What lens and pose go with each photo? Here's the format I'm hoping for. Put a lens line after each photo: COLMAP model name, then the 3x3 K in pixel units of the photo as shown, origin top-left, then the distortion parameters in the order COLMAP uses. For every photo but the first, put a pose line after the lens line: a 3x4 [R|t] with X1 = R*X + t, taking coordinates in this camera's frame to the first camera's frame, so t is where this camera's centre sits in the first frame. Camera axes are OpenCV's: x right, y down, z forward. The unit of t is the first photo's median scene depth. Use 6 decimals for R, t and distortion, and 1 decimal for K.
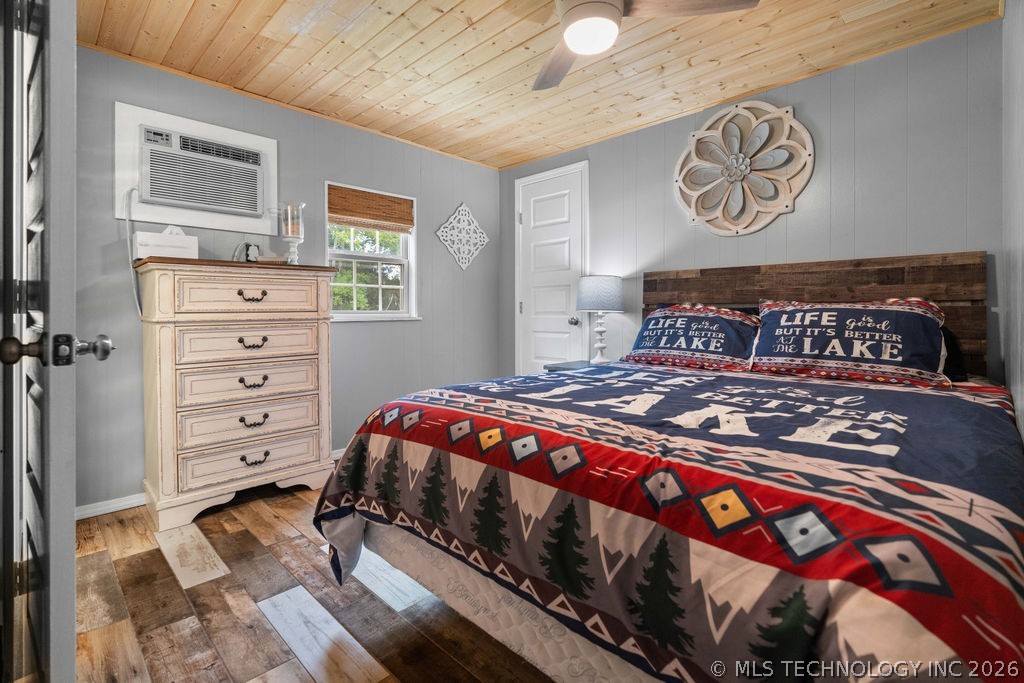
lens RADIAL K [[475.4, 0, 510.1], [0, 475.4, 302.4], [0, 0, 1]] dist [-0.005946, 0.000281]
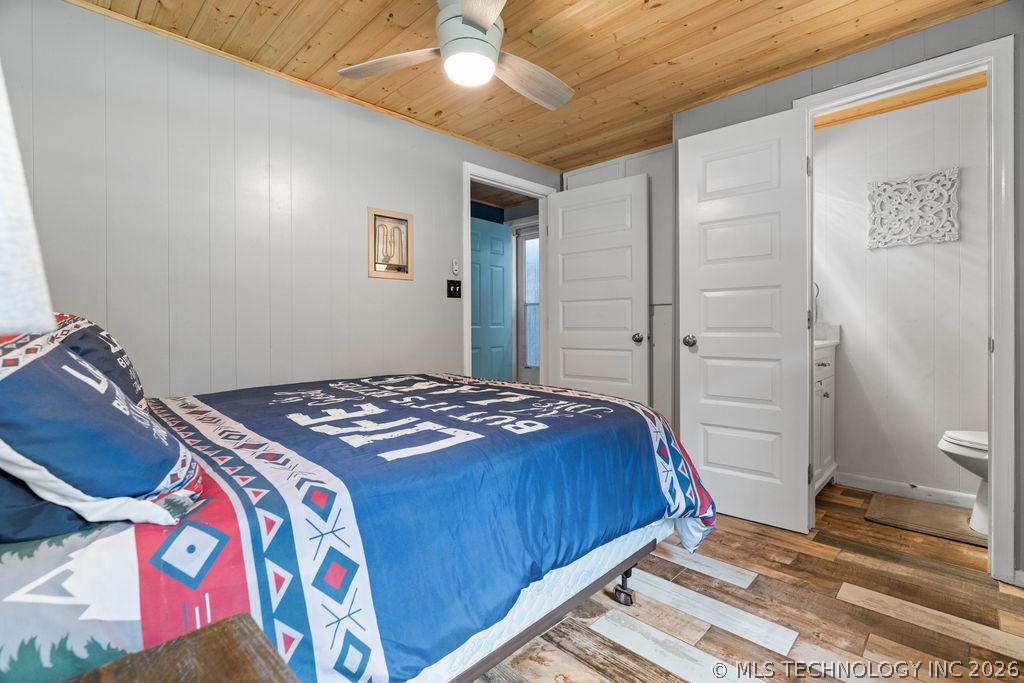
lens RADIAL K [[467.4, 0, 506.4], [0, 467.4, 332.8], [0, 0, 1]] dist [-0.004533, 0.000022]
pose [[-0.999931, 0.009664, 0.006672, 0.087716], [0.009659, 0.999953, -0.000843, 0.017708], [-0.006680, -0.000779, -0.999977, 2.142717]]
